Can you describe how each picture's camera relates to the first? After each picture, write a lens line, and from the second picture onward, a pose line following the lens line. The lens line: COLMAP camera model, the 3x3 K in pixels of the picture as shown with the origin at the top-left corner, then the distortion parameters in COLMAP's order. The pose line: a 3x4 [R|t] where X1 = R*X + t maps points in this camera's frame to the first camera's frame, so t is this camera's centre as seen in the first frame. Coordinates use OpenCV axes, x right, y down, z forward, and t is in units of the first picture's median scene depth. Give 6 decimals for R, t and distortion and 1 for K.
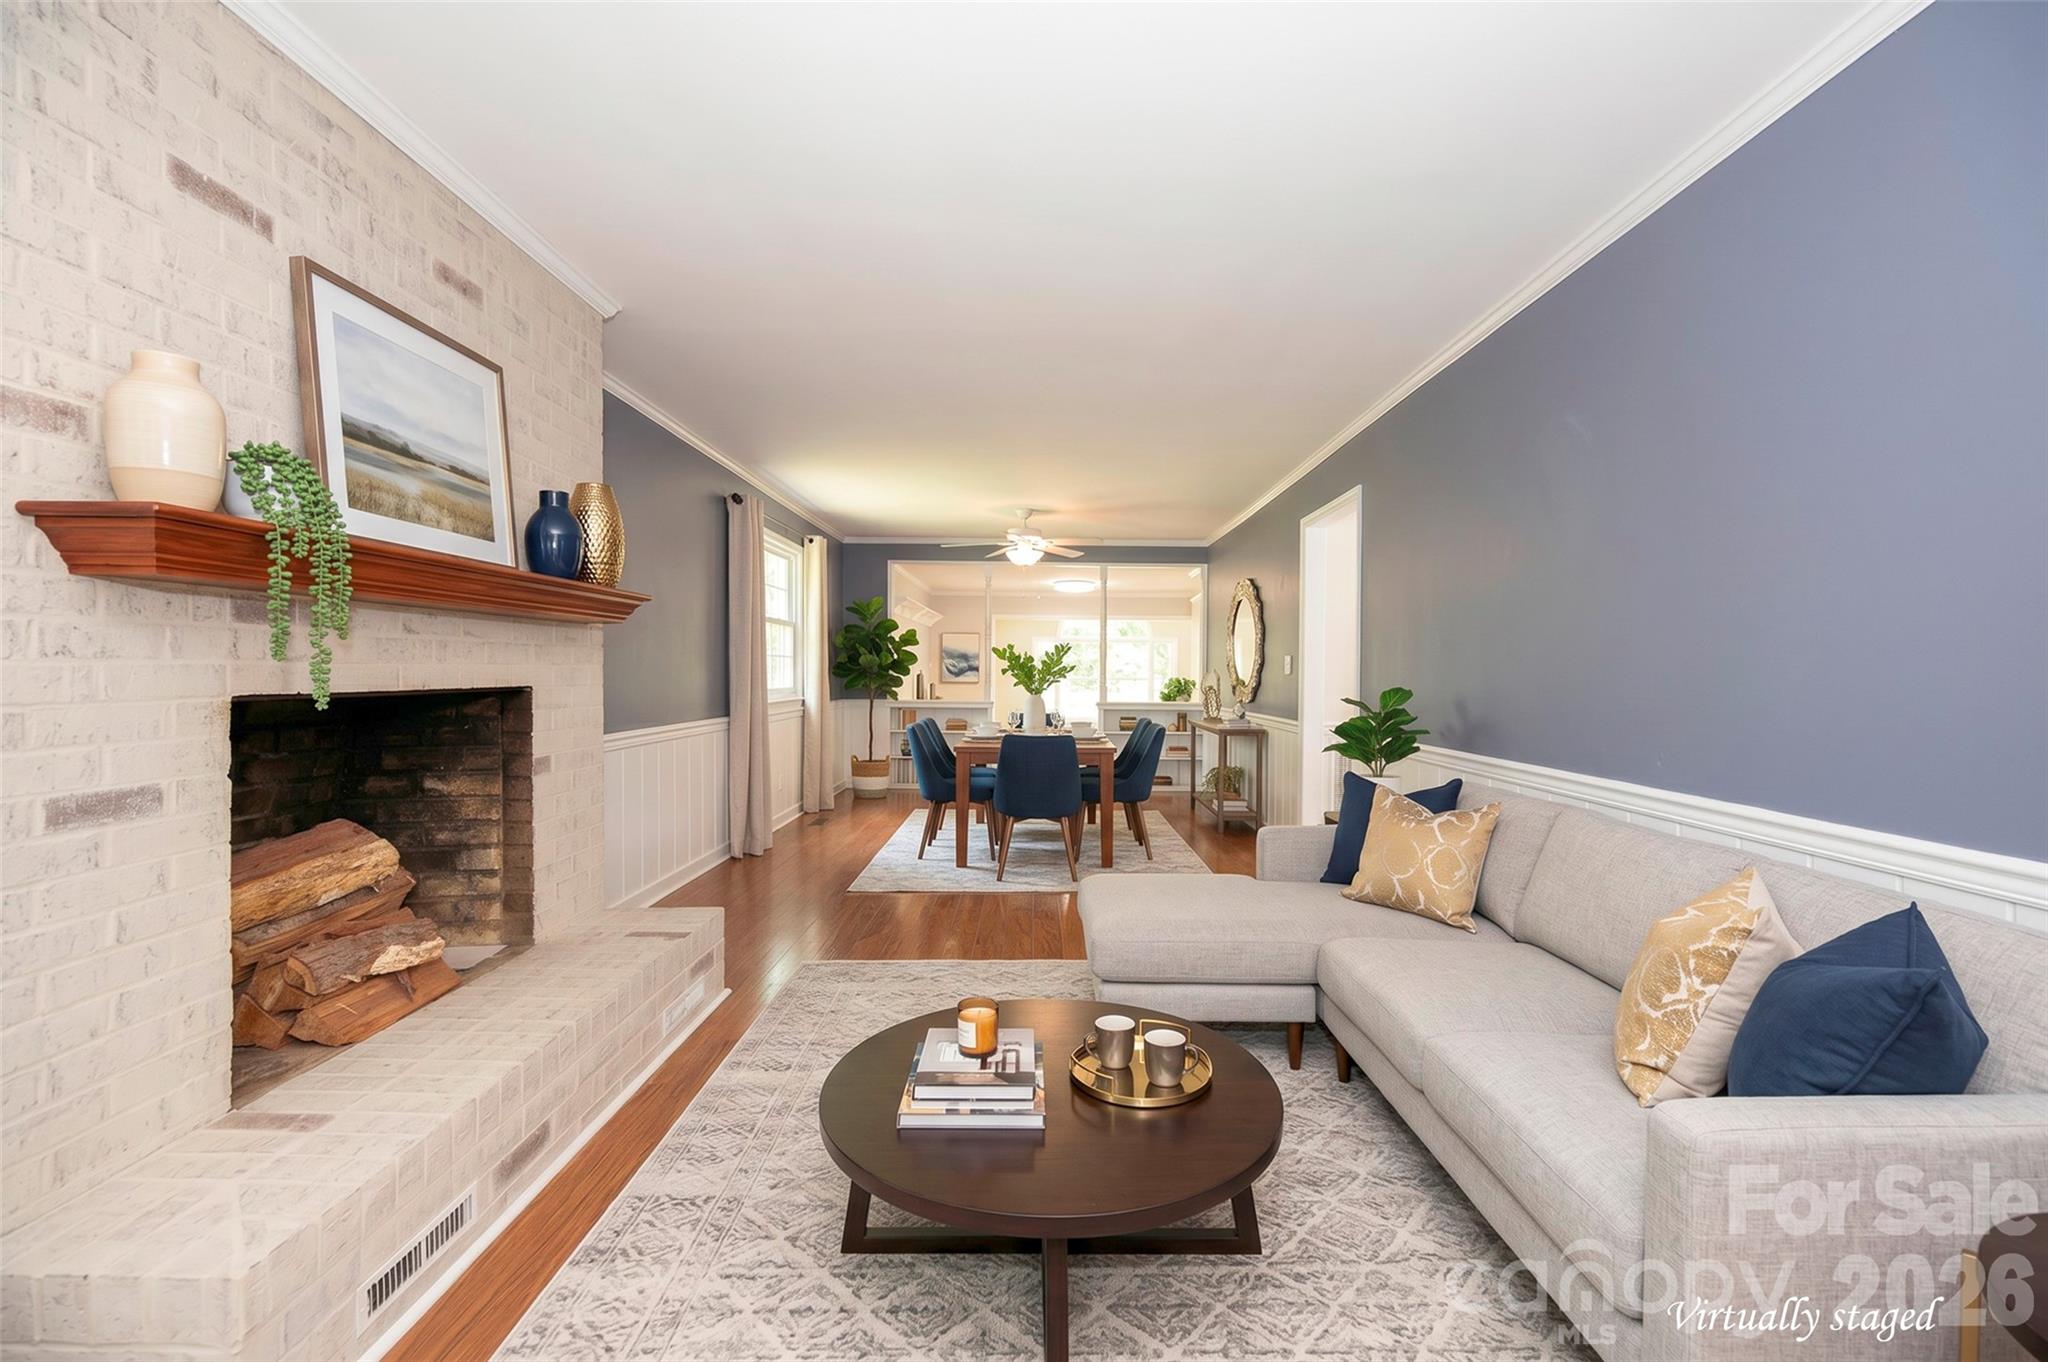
lens RADIAL K [[812.0, 0, 1029.9], [0, 812.0, 685.6], [0, 0, 1]] dist [-0.000176, 0.000321]
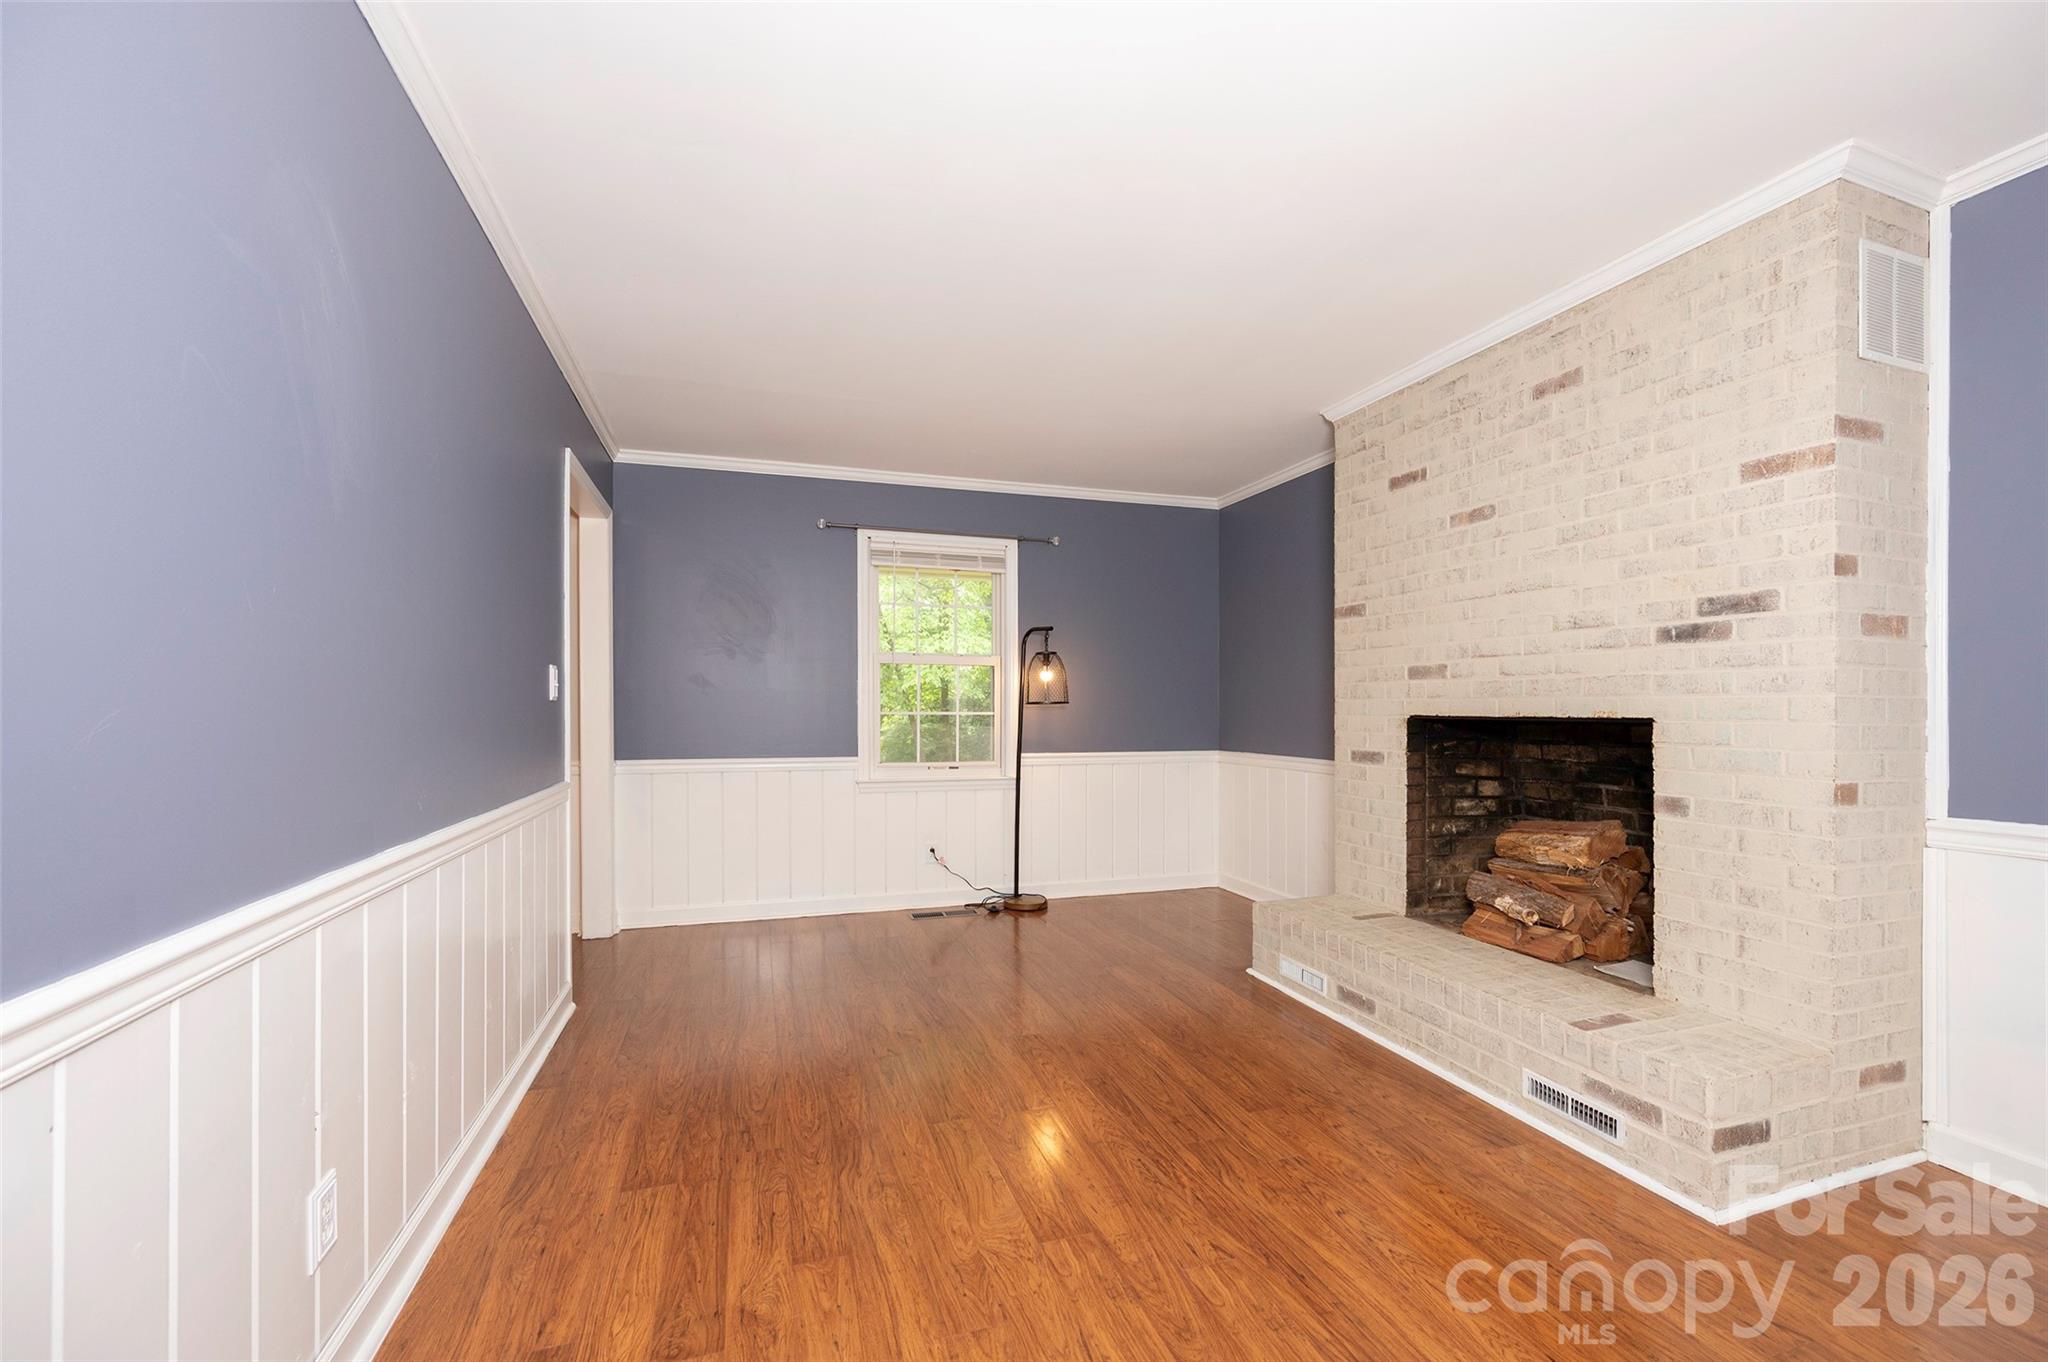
lens RADIAL K [[884.7, 0, 1010.1], [0, 884.7, 699.8], [0, 0, 1]] dist [0.010998, -0.000420]
pose [[-0.955972, -0.006779, -0.293381, 0.652482], [-0.009511, 0.999924, 0.007885, -0.036067], [0.293305, 0.010328, -0.955963, 2.876619]]
